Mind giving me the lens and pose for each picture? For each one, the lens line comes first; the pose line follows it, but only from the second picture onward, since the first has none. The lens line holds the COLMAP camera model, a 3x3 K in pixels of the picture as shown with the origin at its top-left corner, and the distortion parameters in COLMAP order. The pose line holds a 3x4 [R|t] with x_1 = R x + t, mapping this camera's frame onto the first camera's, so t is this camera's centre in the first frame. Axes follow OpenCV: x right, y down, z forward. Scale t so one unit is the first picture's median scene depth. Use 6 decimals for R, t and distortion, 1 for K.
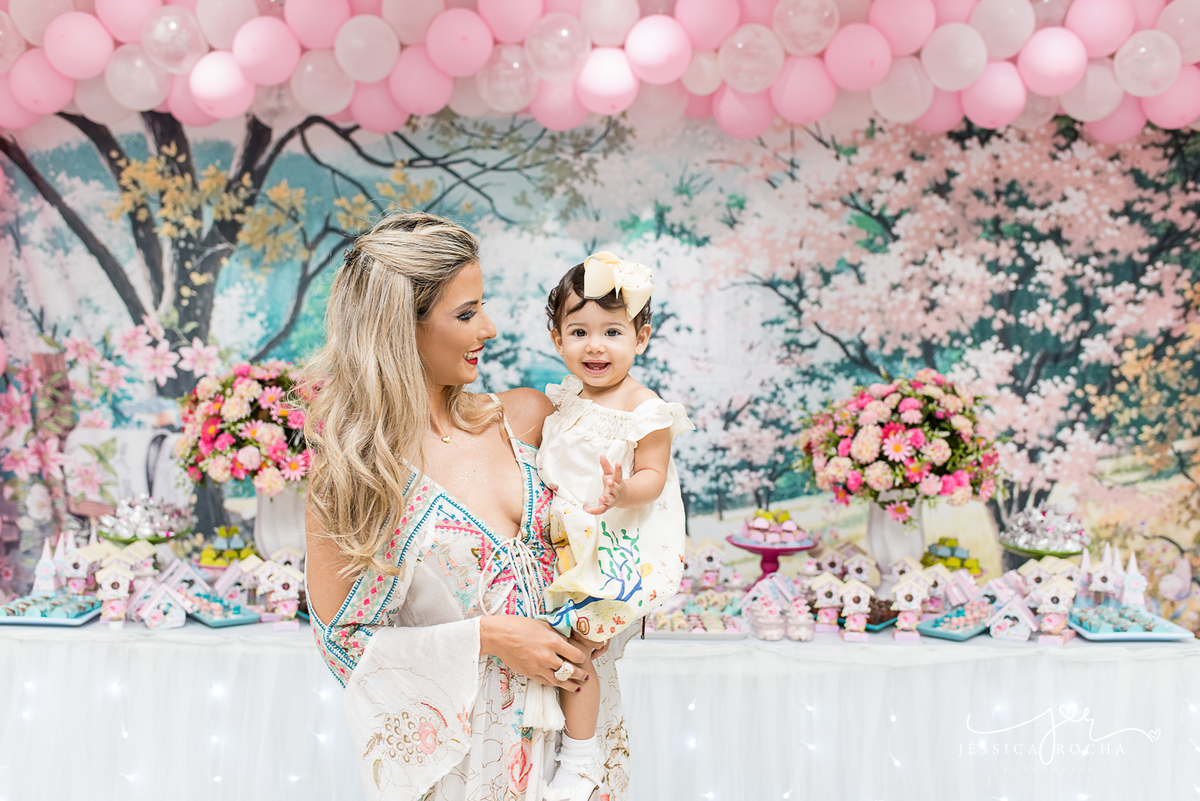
lens RADIAL K [[1175.5, 0, 601.5], [0, 1175.5, 397.0], [0, 0, 1]] dist [-0.117304, 0.155340]
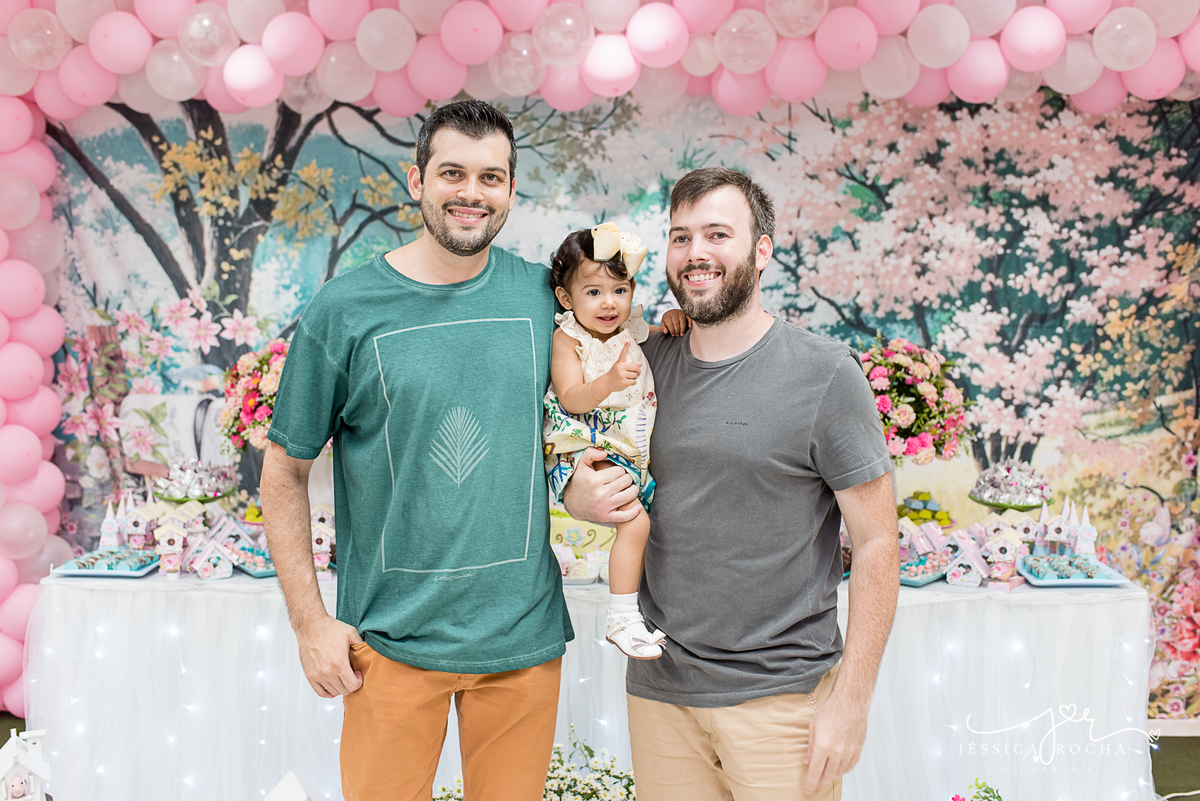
lens RADIAL K [[1180.6, 0, 598.9], [0, 1180.6, 407.5], [0, 0, 1]] dist [-0.098274, 0.106620]
pose [[0.999159, -0.009734, -0.039823, 0.030521], [0.012059, 0.998212, 0.058552, -0.019751], [0.039182, -0.058983, 0.997490, -0.078362]]
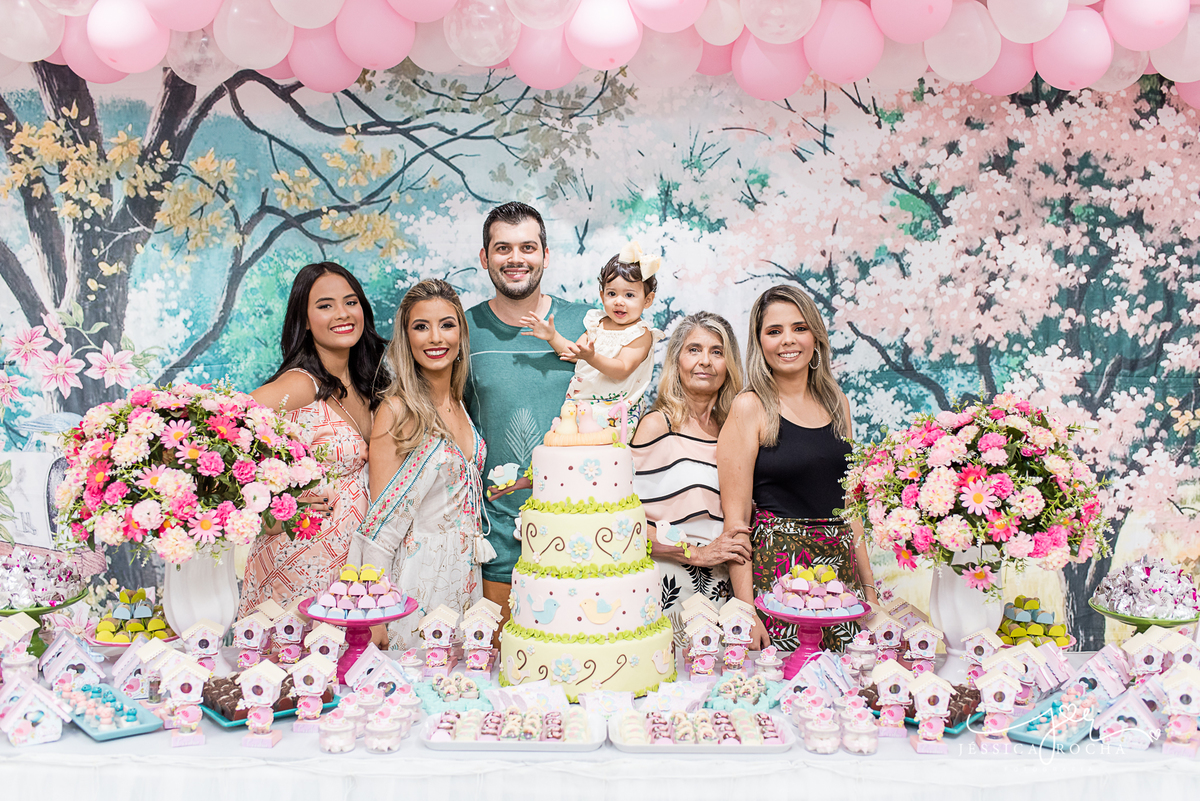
lens RADIAL K [[1221.8, 0, 619.8], [0, 1221.8, 432.7], [0, 0, 1]] dist [-0.096913, 0.100593]
pose [[0.999571, -0.001941, 0.029229, -0.008411], [0.000526, 0.998830, 0.048361, -0.027039], [-0.029288, -0.048325, 0.998402, 0.129280]]
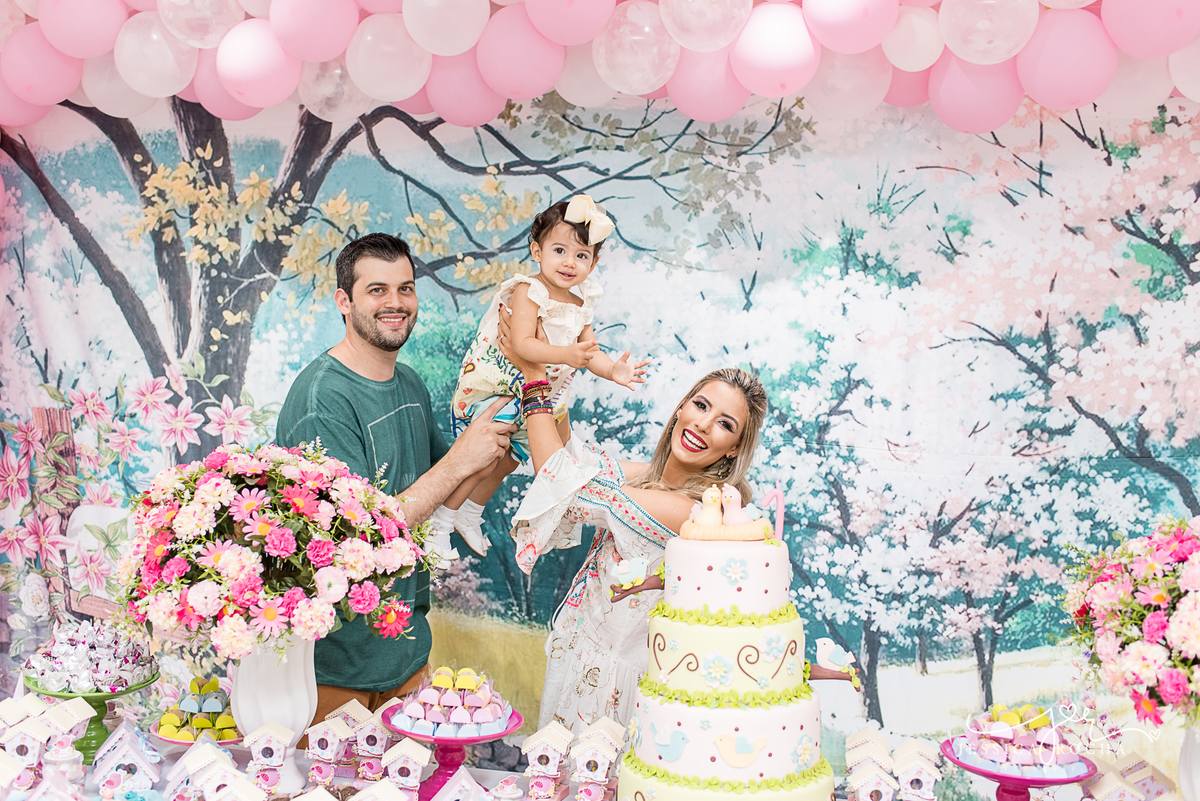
lens RADIAL K [[1267.0, 0, 554.5], [0, 1267.0, 393.7], [0, 0, 1]] dist [-0.110679, 0.124655]
pose [[0.984987, 0.026668, -0.170555, 0.007104], [-0.033010, 0.998861, -0.034452, -0.030442], [0.169442, 0.039565, 0.984746, 0.218902]]
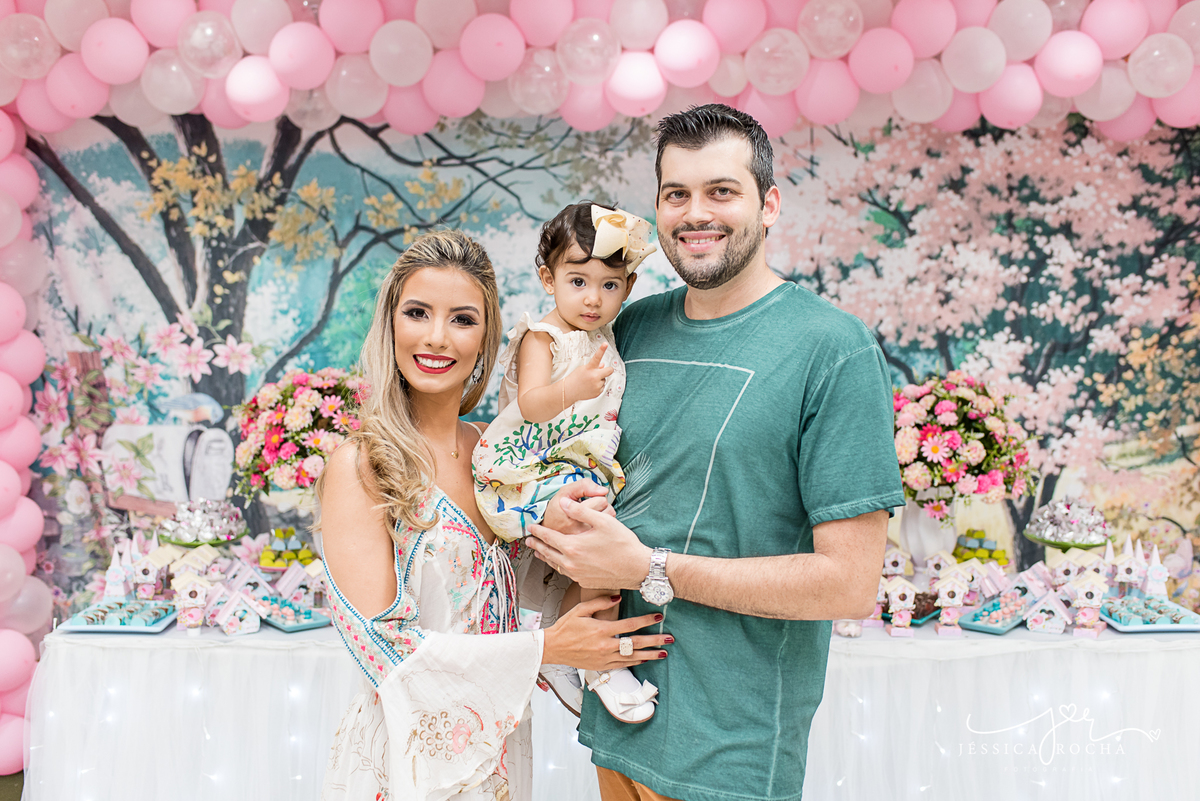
lens RADIAL K [[1158.5, 0, 596.7], [0, 1158.5, 400.9], [0, 0, 1]] dist [-0.104662, 0.118812]
pose [[0.999789, -0.010158, 0.017828, -0.046143], [0.009511, 0.999306, 0.036022, -0.026870], [-0.018181, -0.035845, 0.999192, -0.016073]]
